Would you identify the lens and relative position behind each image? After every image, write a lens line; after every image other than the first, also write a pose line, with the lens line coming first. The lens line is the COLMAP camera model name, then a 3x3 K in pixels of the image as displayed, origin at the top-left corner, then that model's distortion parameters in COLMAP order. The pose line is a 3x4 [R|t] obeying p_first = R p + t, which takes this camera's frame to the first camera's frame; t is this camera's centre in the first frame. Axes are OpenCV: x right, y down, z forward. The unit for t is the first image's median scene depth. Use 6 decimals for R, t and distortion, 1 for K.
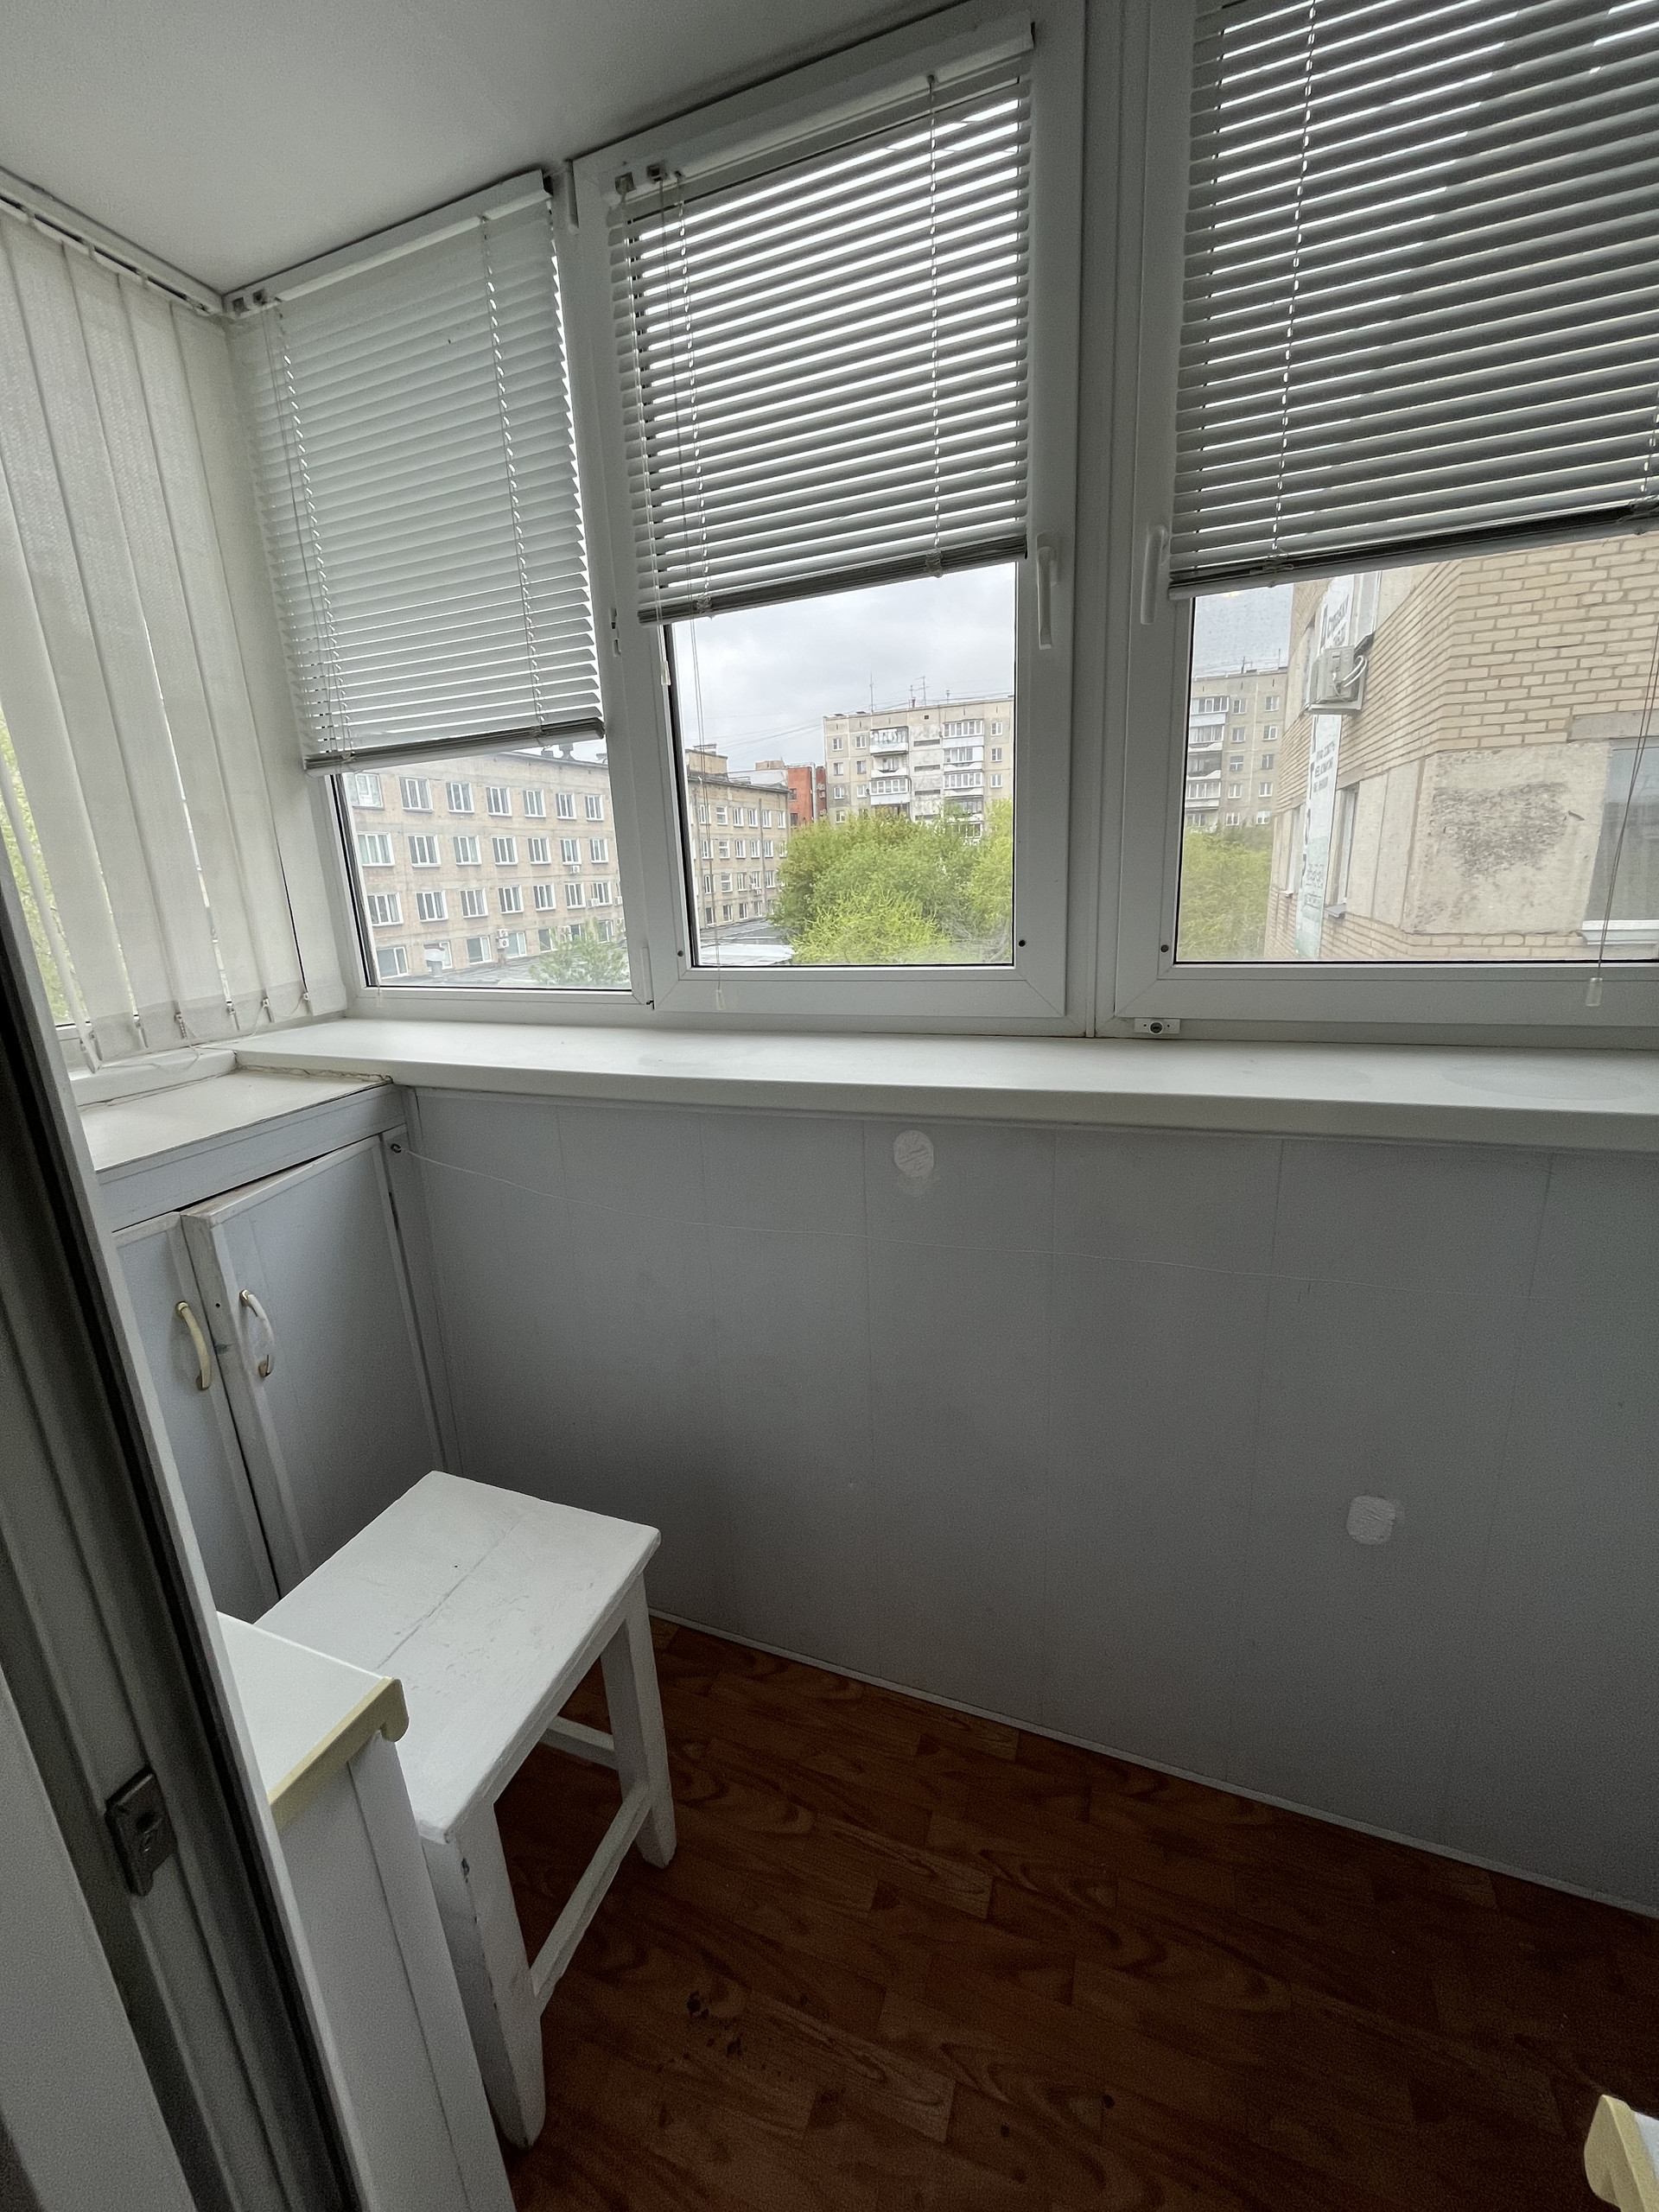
lens RADIAL K [[891.2, 0, 825.4], [0, 891.2, 1107.3], [0, 0, 1]] dist [-0.001353, -0.000573]
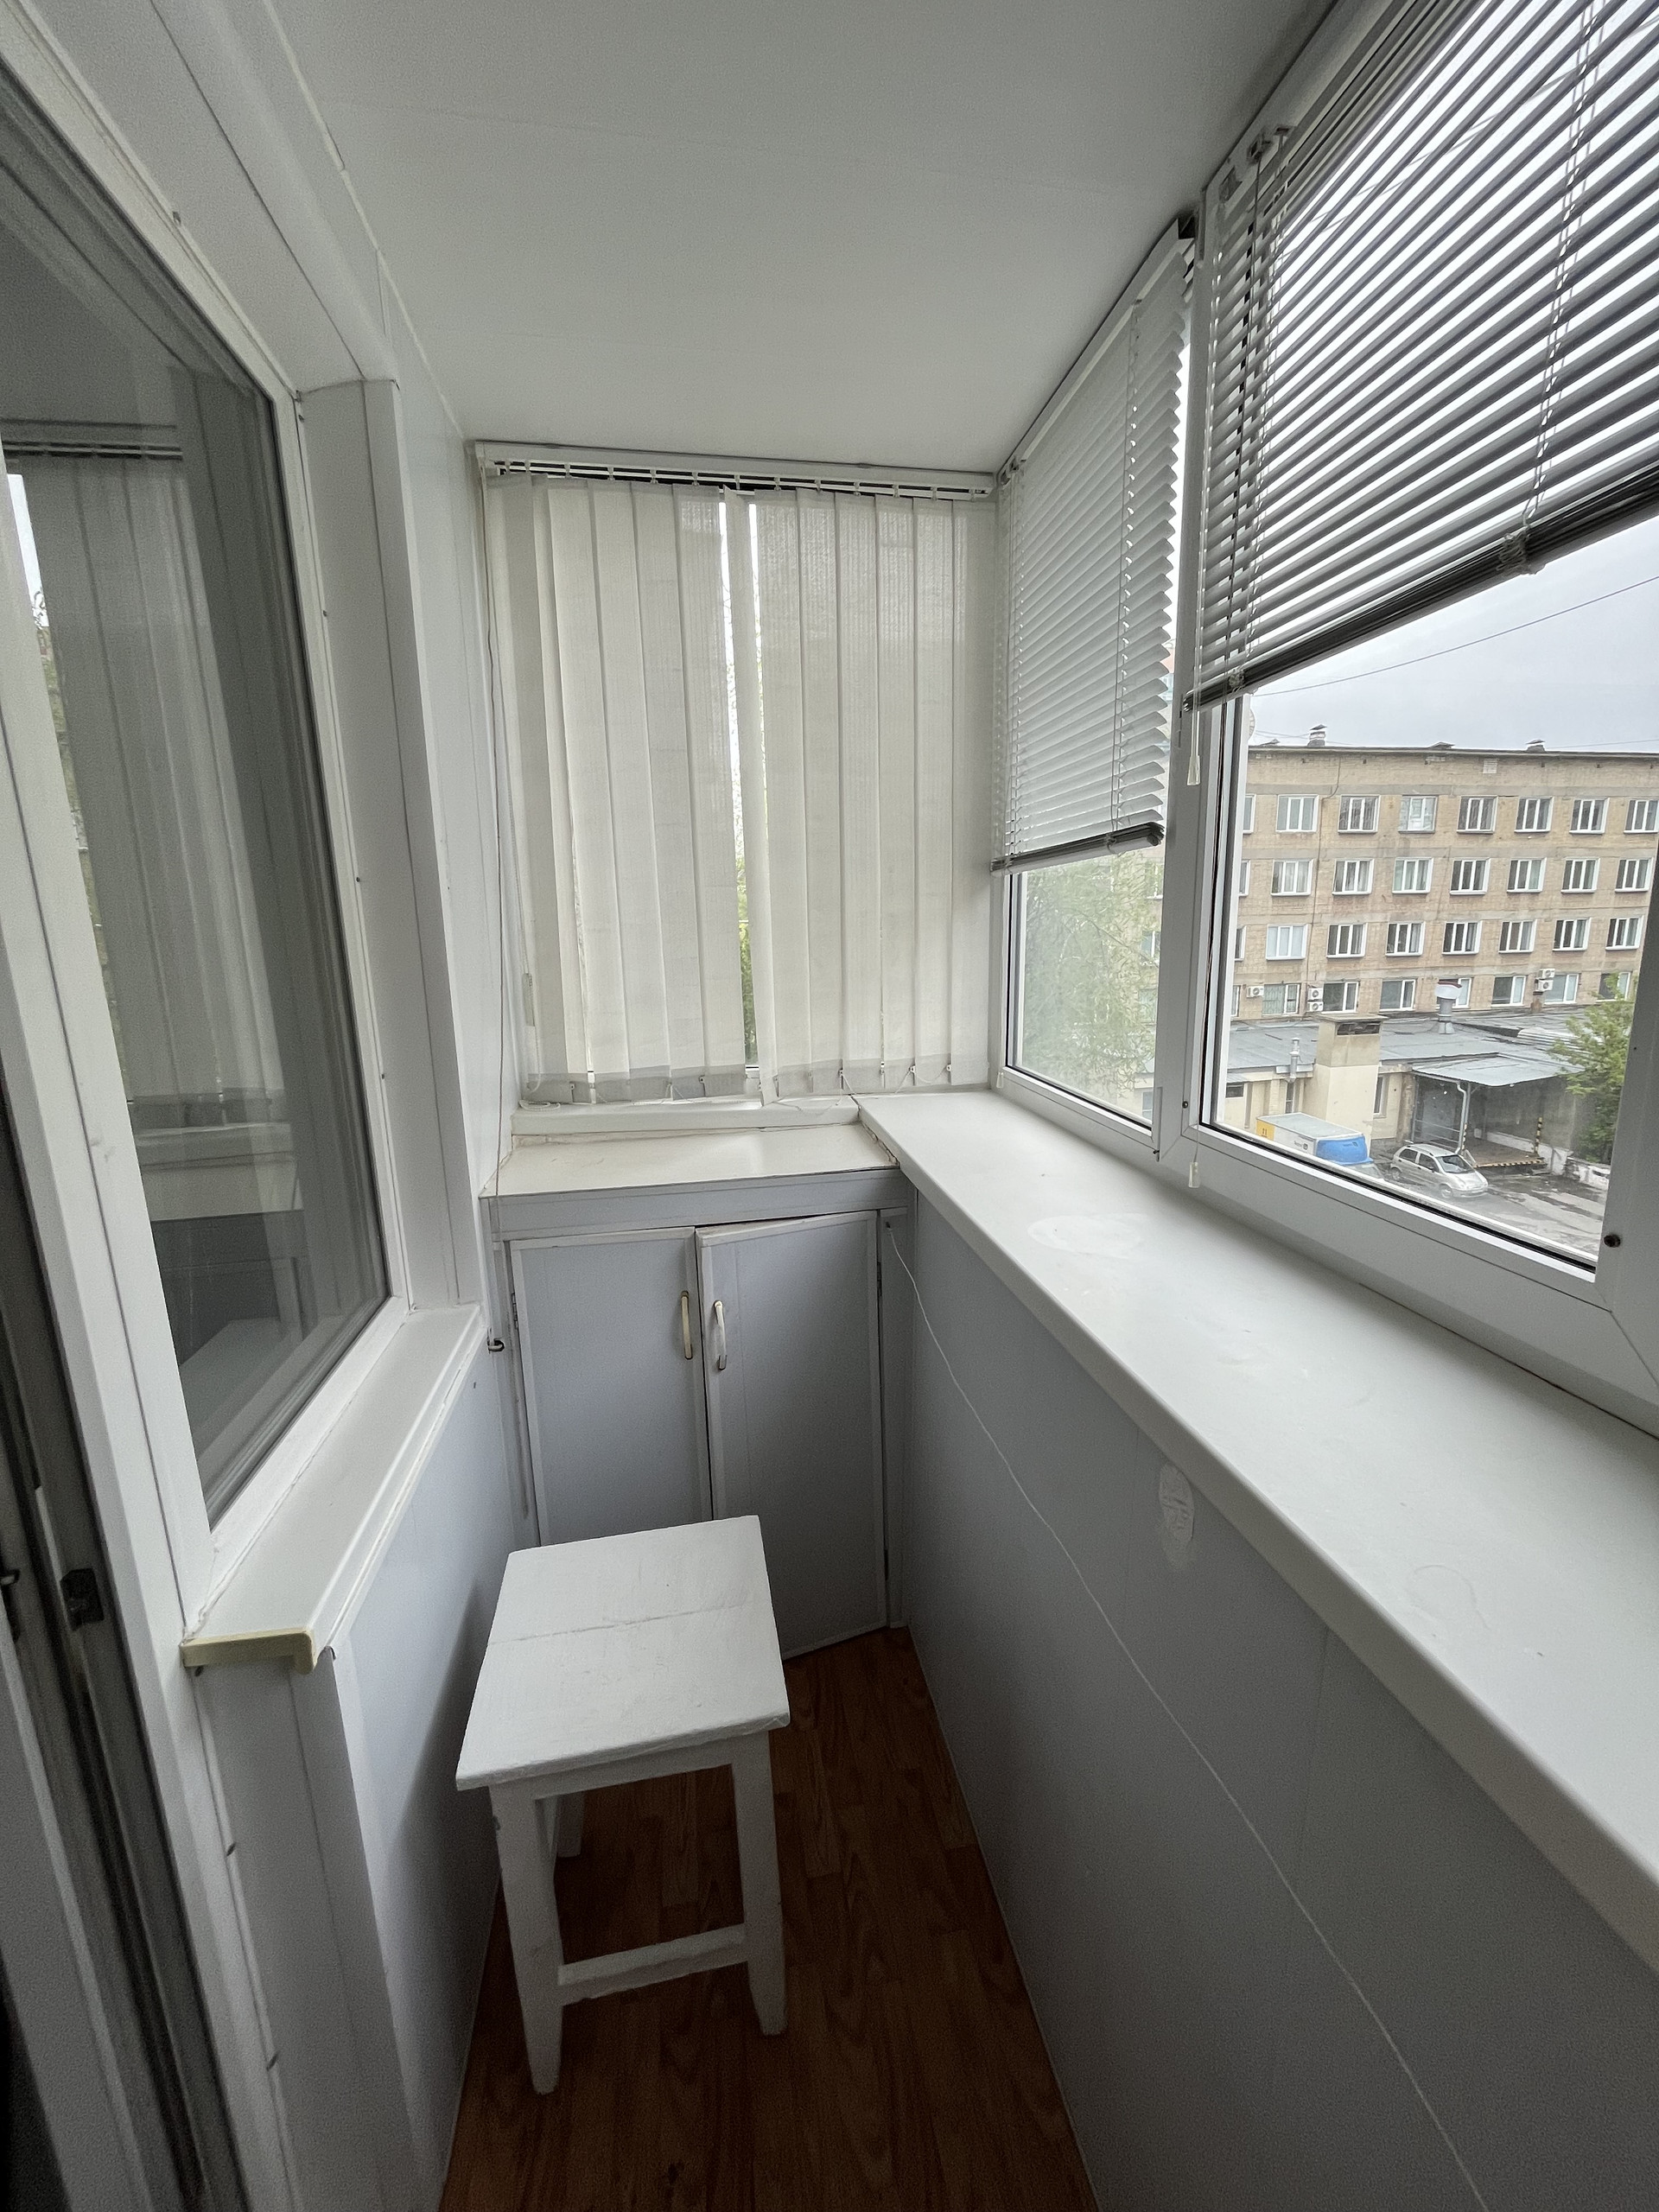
lens RADIAL K [[891.2, 0, 834.2], [0, 891.2, 1105.2], [0, 0, 1]] dist [-0.001353, -0.000573]
pose [[0.515161, 0.205401, -0.832118, 0.306591], [-0.227263, 0.968844, 0.098453, -0.159599], [0.826415, 0.138390, 0.545790, 0.266294]]
